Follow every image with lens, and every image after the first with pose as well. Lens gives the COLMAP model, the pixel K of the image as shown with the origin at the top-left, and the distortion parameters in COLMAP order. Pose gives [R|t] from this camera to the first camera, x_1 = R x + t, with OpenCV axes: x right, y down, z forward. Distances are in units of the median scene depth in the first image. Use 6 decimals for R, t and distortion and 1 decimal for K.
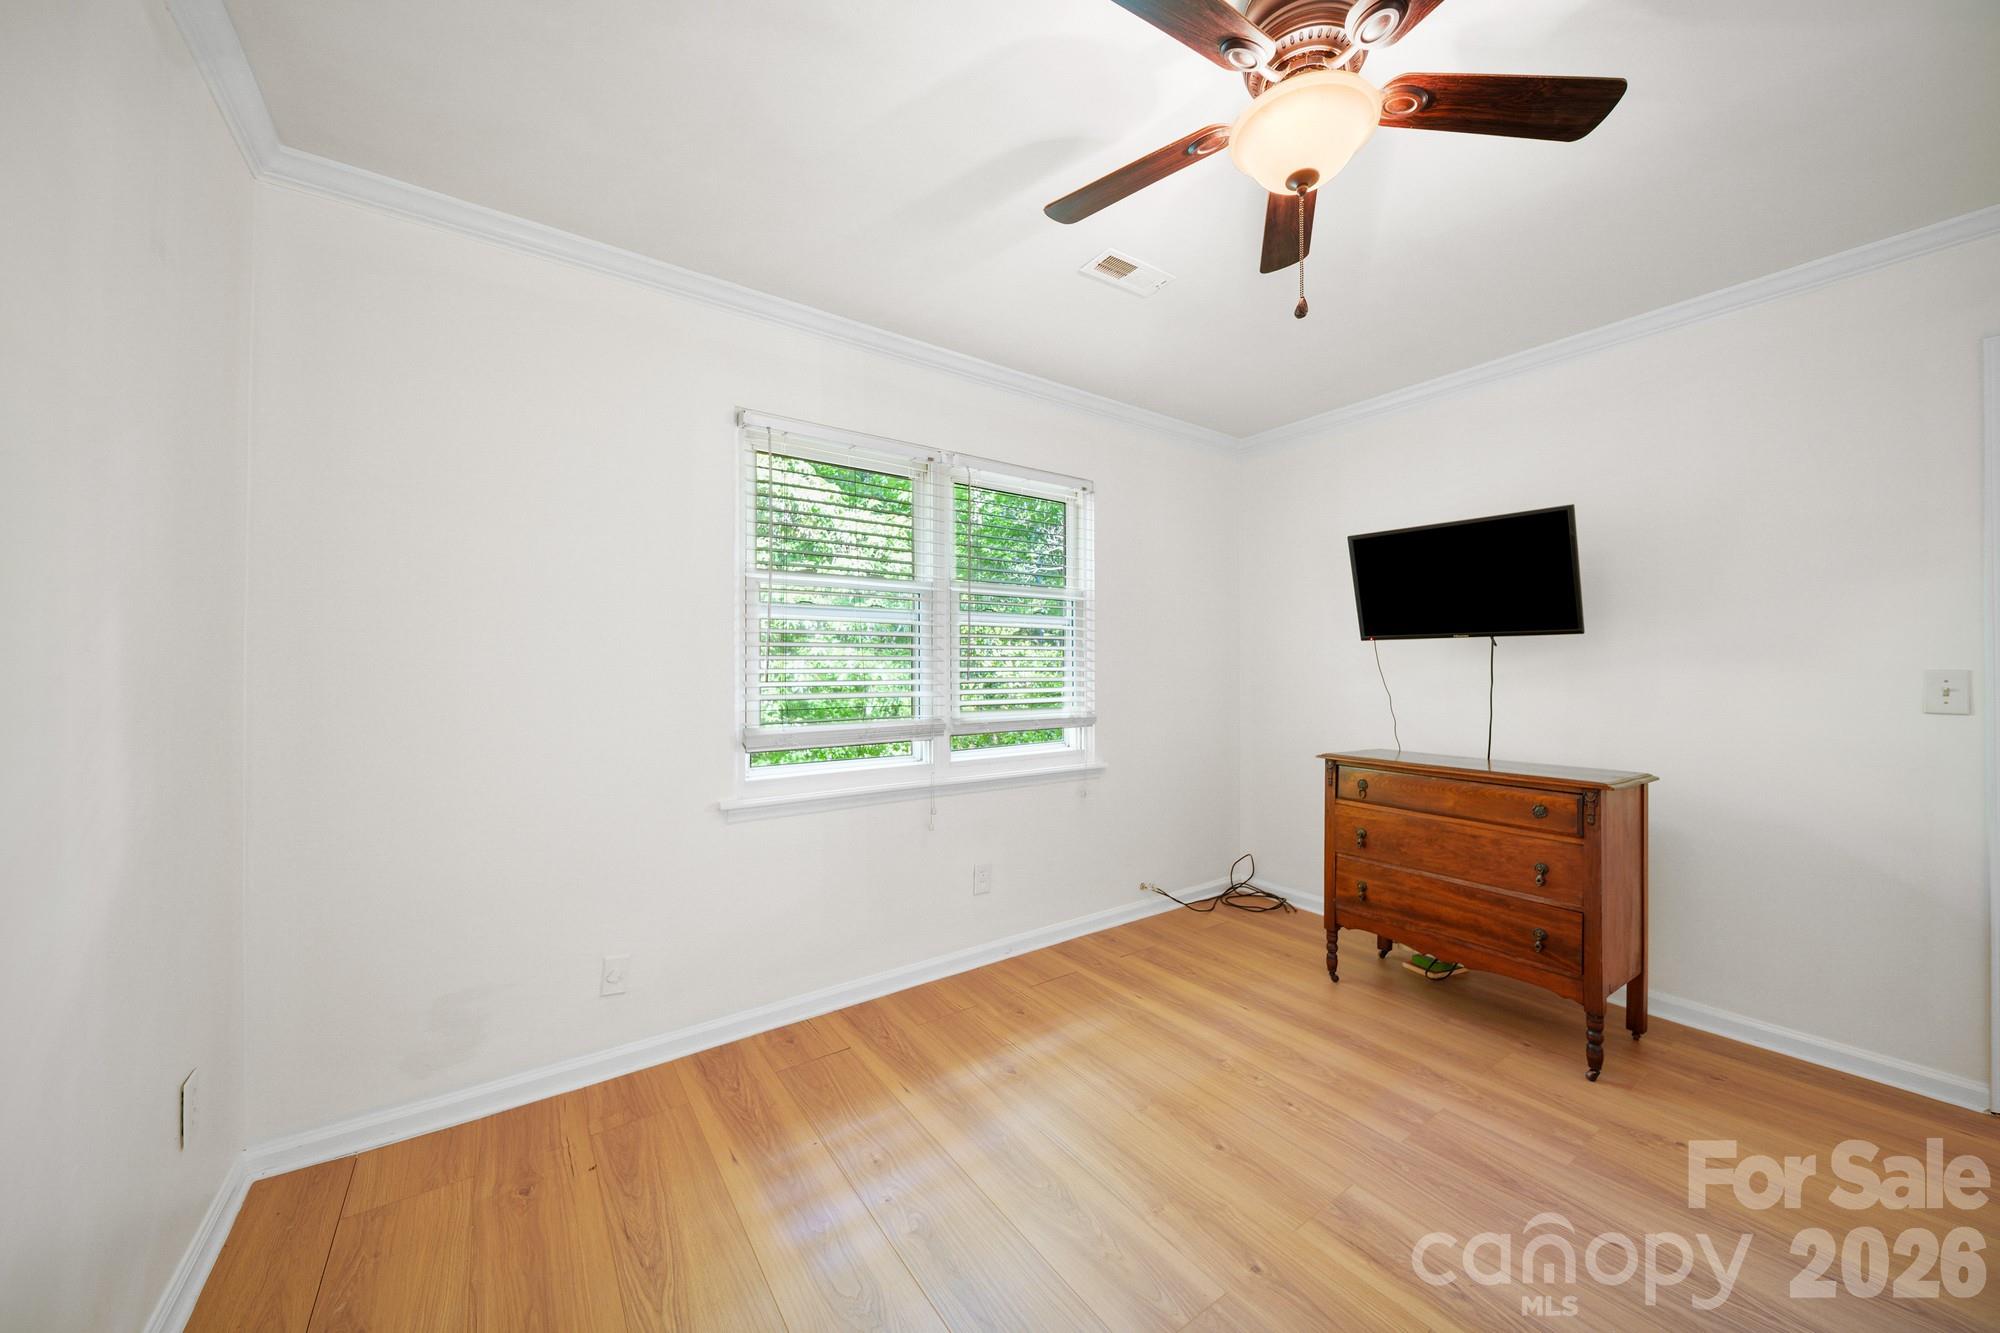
lens RADIAL K [[715.9, 0, 996.2], [0, 715.9, 675.0], [0, 0, 1]] dist [-0.001512, -0.000569]
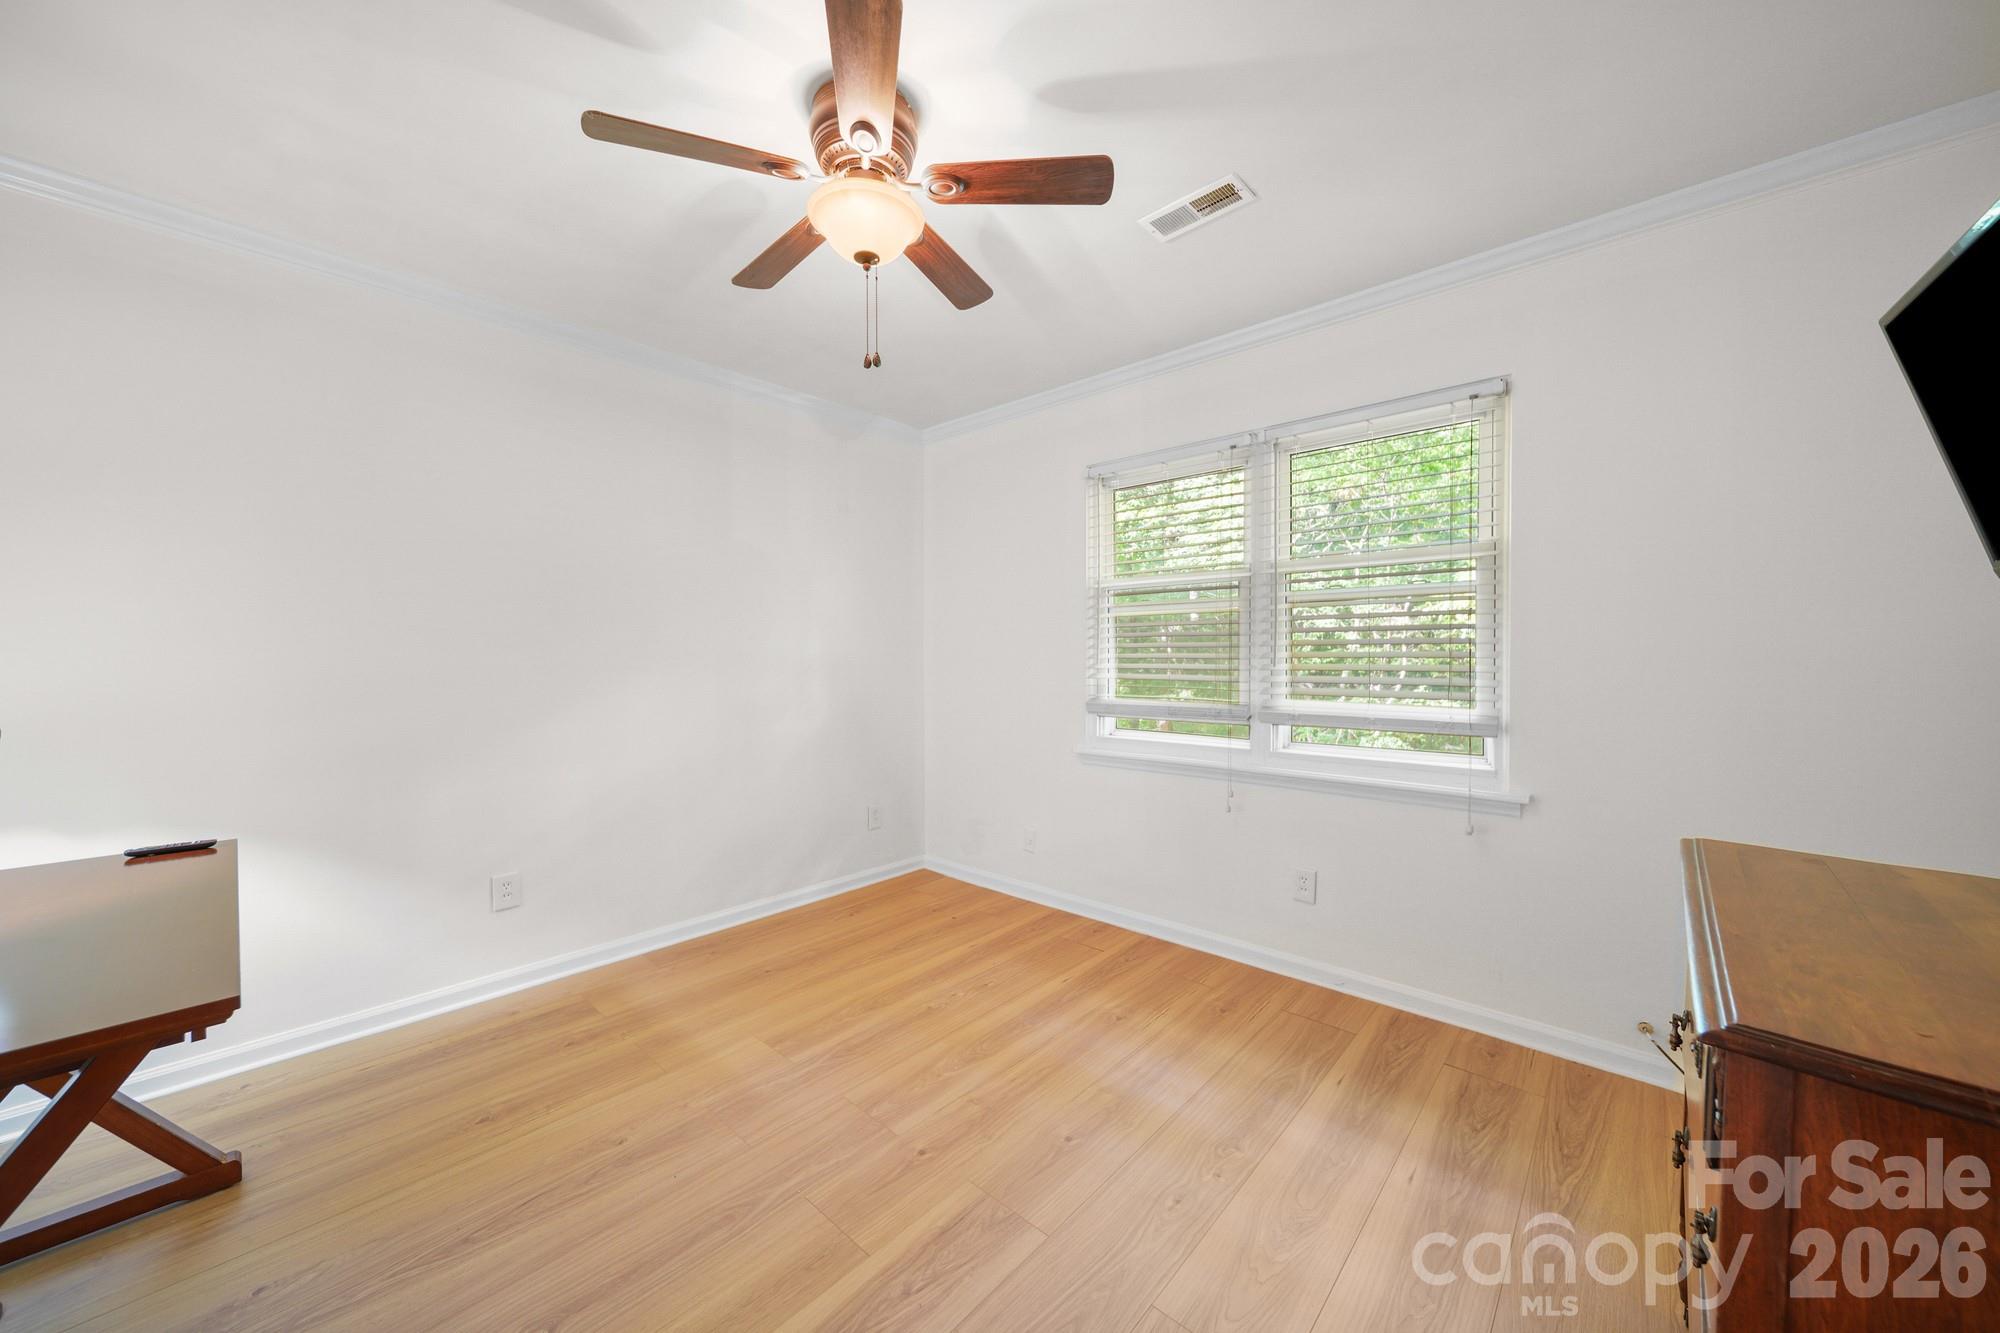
lens RADIAL K [[715.9, 0, 991.8], [0, 715.9, 655.9], [0, 0, 1]] dist [-0.001512, -0.000569]
pose [[0.195674, 0.011201, -0.980605, 0.848967], [0.003662, 0.999919, 0.012152, -0.019167], [0.980662, -0.005969, 0.195617, 0.473238]]
